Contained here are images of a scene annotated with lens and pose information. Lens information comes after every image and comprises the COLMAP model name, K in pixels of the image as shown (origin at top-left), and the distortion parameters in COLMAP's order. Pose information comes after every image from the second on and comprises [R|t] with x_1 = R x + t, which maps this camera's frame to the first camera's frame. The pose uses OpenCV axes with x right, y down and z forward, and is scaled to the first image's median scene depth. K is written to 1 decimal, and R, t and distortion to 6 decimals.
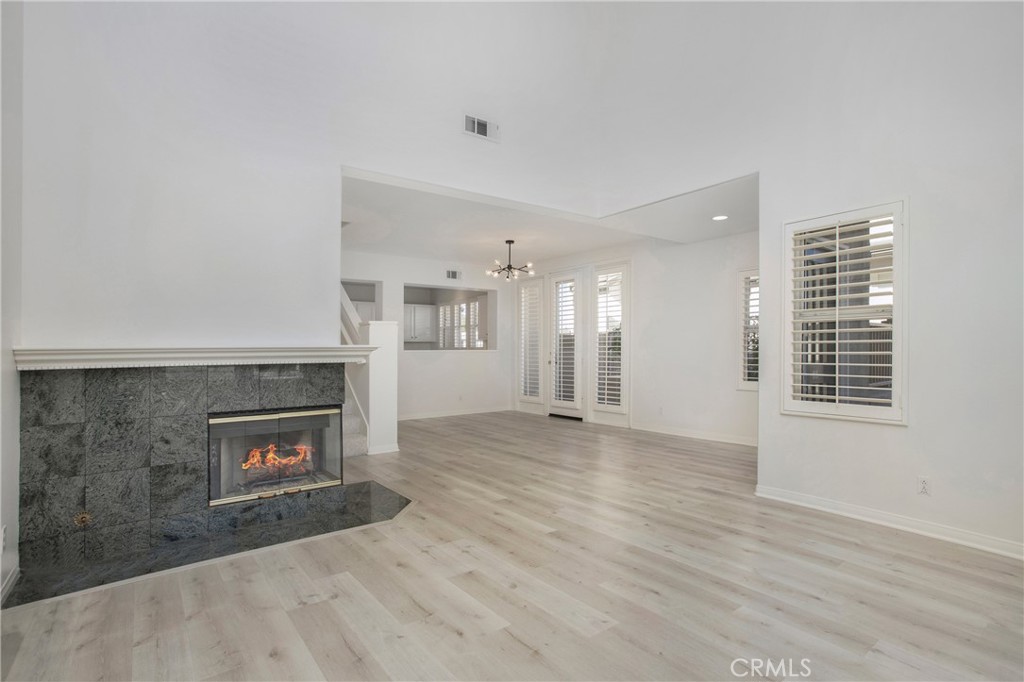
lens RADIAL K [[488.6, 0, 521.3], [0, 488.6, 345.8], [0, 0, 1]] dist [0.002578, 0.000879]
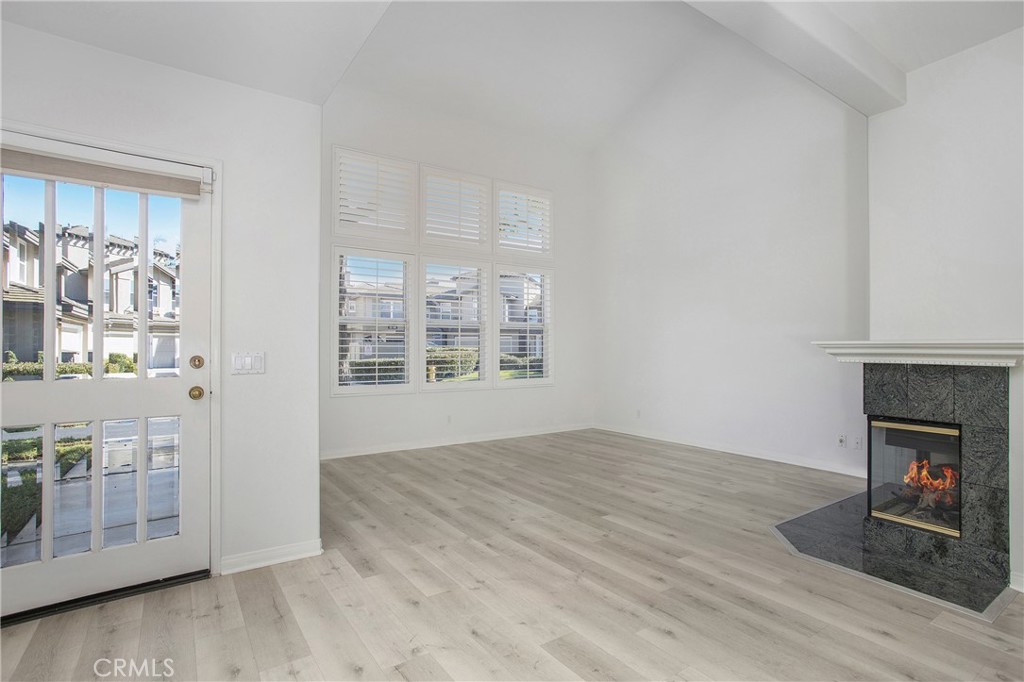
lens RADIAL K [[488.6, 0, 521.3], [0, 488.6, 345.8], [0, 0, 1]] dist [0.002578, 0.000879]
pose [[-0.998833, -0.007644, 0.047678, 0.202629], [-0.008060, 0.999931, -0.008532, 0.013035], [-0.047610, -0.008906, -0.998826, 2.124879]]
